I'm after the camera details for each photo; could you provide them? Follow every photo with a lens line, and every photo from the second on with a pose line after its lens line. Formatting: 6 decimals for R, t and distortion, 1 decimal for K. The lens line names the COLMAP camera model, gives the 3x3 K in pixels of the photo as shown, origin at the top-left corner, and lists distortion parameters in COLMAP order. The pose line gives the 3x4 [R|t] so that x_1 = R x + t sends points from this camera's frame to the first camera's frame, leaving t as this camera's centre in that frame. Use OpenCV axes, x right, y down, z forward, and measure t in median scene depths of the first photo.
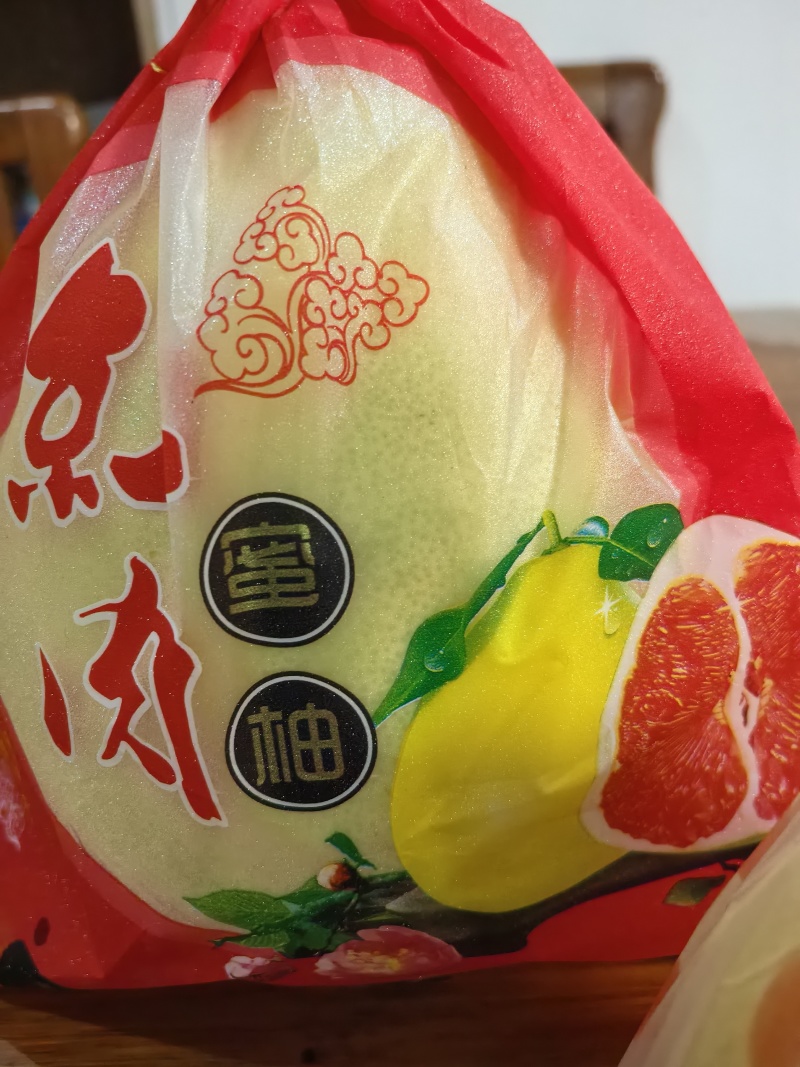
lens RADIAL K [[847.9, 0, 400.0], [0, 847.9, 533.5], [0, 0, 1]] dist [-0.059093, -0.006179]
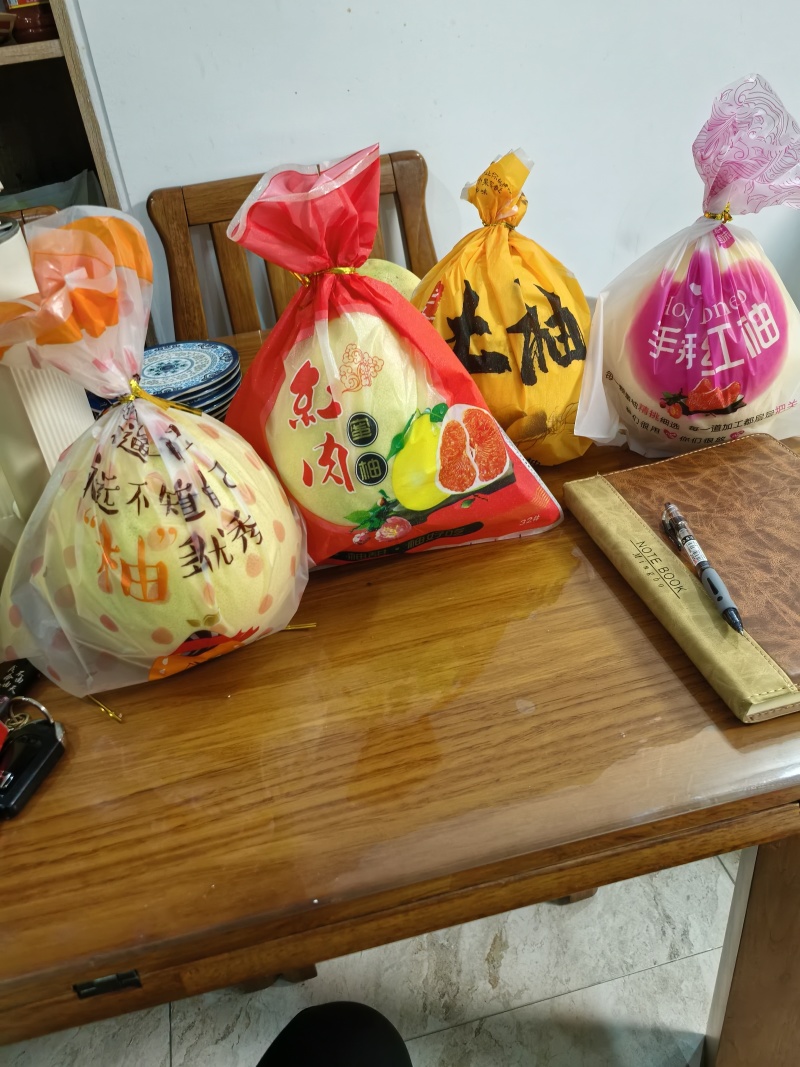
lens RADIAL K [[847.9, 0, 400.0], [0, 847.9, 533.5], [0, 0, 1]] dist [-0.059093, -0.006179]
pose [[0.966967, -0.168341, 0.191406, -0.848694], [0.153483, 0.984038, 0.090073, 0.200823], [-0.203514, -0.057721, 0.977369, -3.268779]]
